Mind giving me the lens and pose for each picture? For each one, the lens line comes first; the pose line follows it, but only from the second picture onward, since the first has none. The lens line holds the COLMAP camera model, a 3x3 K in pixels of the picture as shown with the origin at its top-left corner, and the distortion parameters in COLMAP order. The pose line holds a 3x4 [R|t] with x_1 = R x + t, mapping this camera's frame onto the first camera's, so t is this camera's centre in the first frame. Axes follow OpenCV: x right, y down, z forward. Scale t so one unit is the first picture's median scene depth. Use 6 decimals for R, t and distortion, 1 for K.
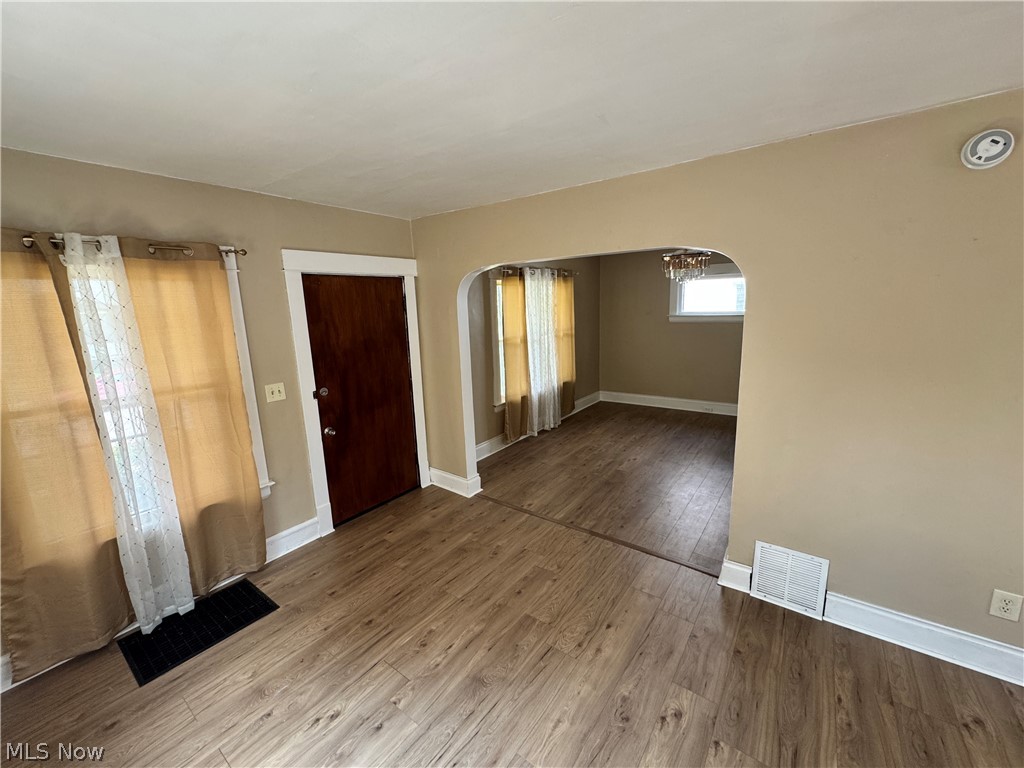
lens RADIAL K [[409.5, 0, 511.3], [0, 409.5, 383.7], [0, 0, 1]] dist [-0.000624, -0.000207]
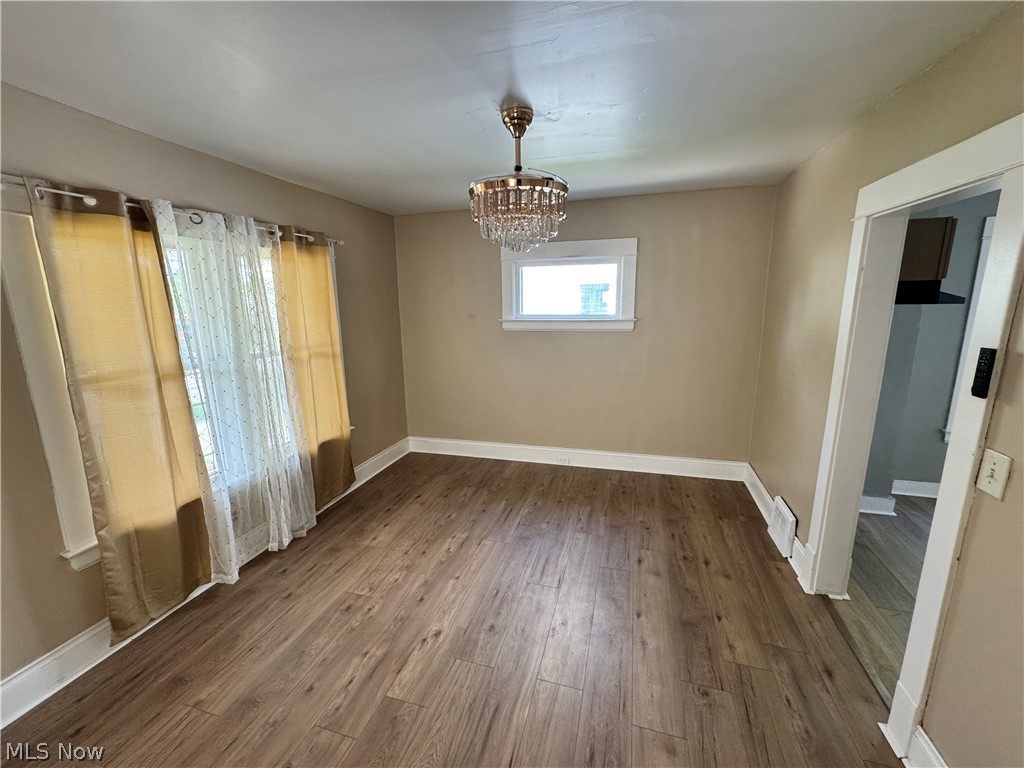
lens RADIAL K [[409.5, 0, 511.3], [0, 409.5, 383.7], [0, 0, 1]] dist [-0.000624, -0.000207]
pose [[0.936661, -0.045809, 0.347229, 0.223138], [0.049129, 0.998792, -0.000759, -0.085741], [-0.346775, 0.017770, 0.937780, 0.514455]]
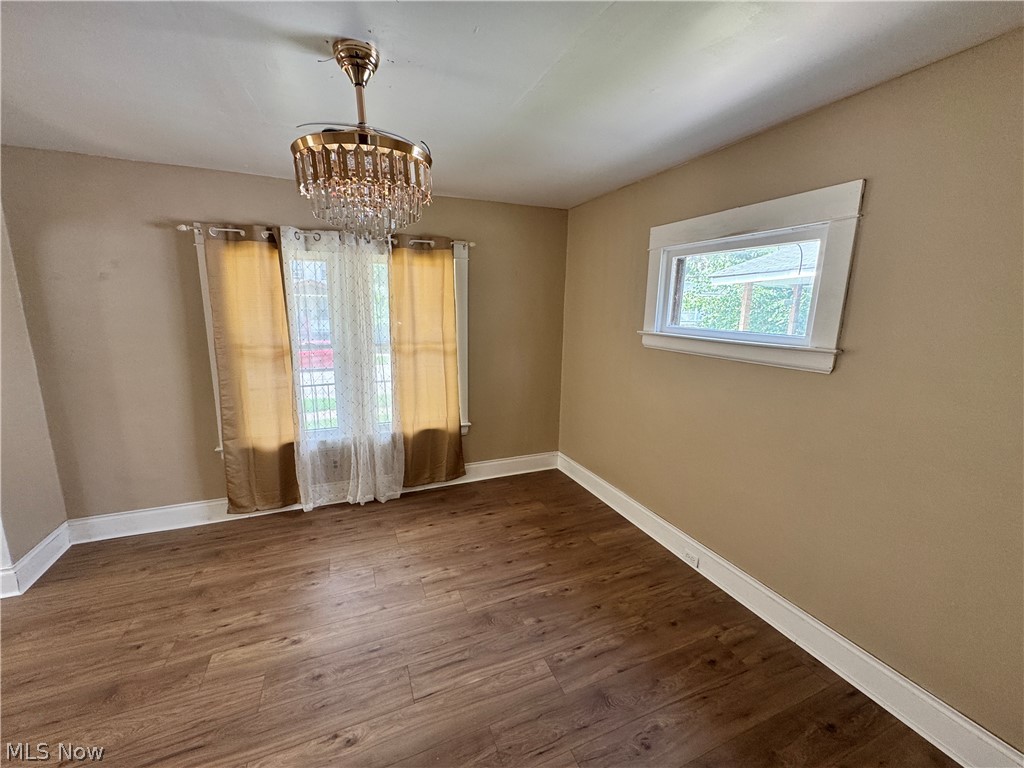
lens RADIAL K [[409.5, 0, 511.3], [0, 409.5, 383.7], [0, 0, 1]] dist [-0.000624, -0.000207]
pose [[0.859582, 0.145089, -0.489967, 0.649735], [-0.144718, 0.988708, 0.038889, -0.137943], [0.490076, 0.037479, 0.870873, 0.684398]]
